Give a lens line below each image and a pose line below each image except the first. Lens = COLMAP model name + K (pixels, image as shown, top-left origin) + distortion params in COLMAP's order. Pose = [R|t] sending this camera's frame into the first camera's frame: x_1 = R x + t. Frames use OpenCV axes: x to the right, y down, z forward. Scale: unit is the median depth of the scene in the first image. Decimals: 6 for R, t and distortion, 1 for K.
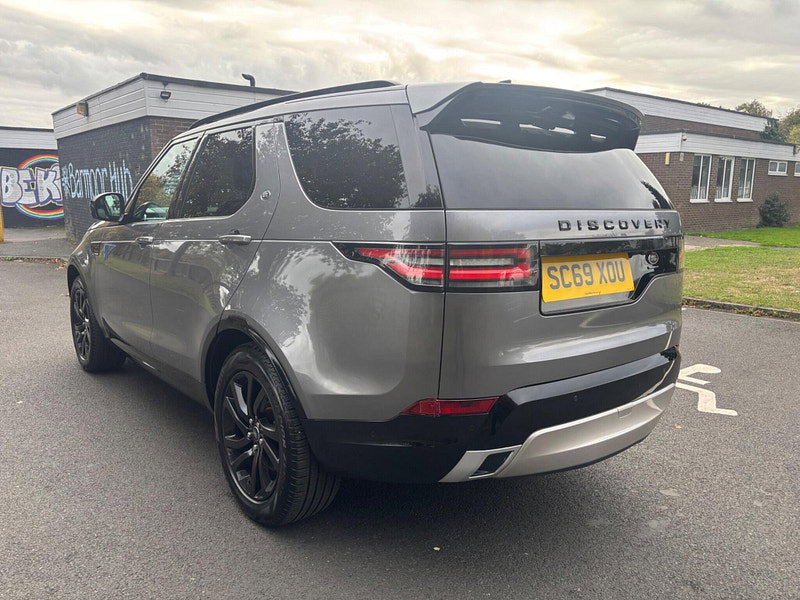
lens RADIAL K [[639.4, 0, 405.7], [0, 639.4, 301.8], [0, 0, 1]] dist [0.066812, -0.060341]
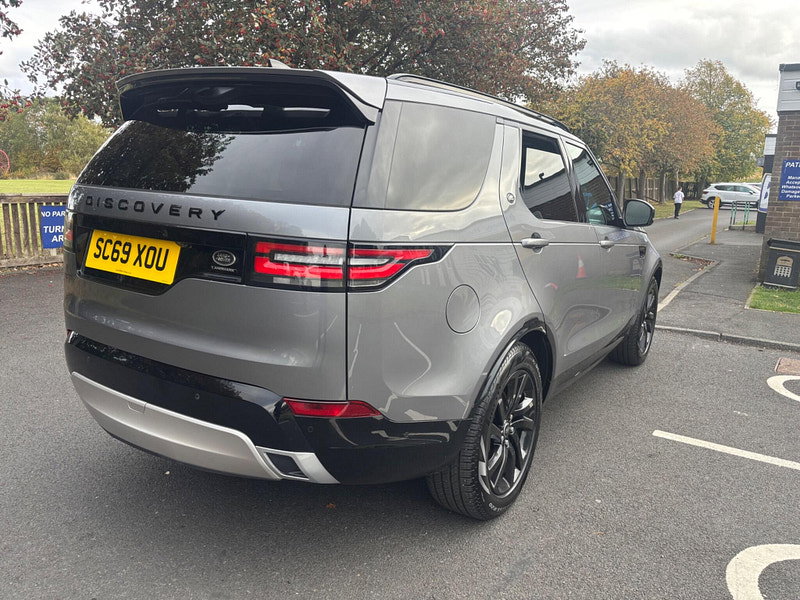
lens RADIAL K [[639.4, 0, 405.7], [0, 639.4, 301.8], [0, 0, 1]] dist [0.066812, -0.060341]
pose [[0.279209, 0.163309, -0.946241, 1.368981], [-0.207658, 0.972382, 0.106547, -0.165902], [0.937508, 0.166746, 0.305410, 1.095938]]
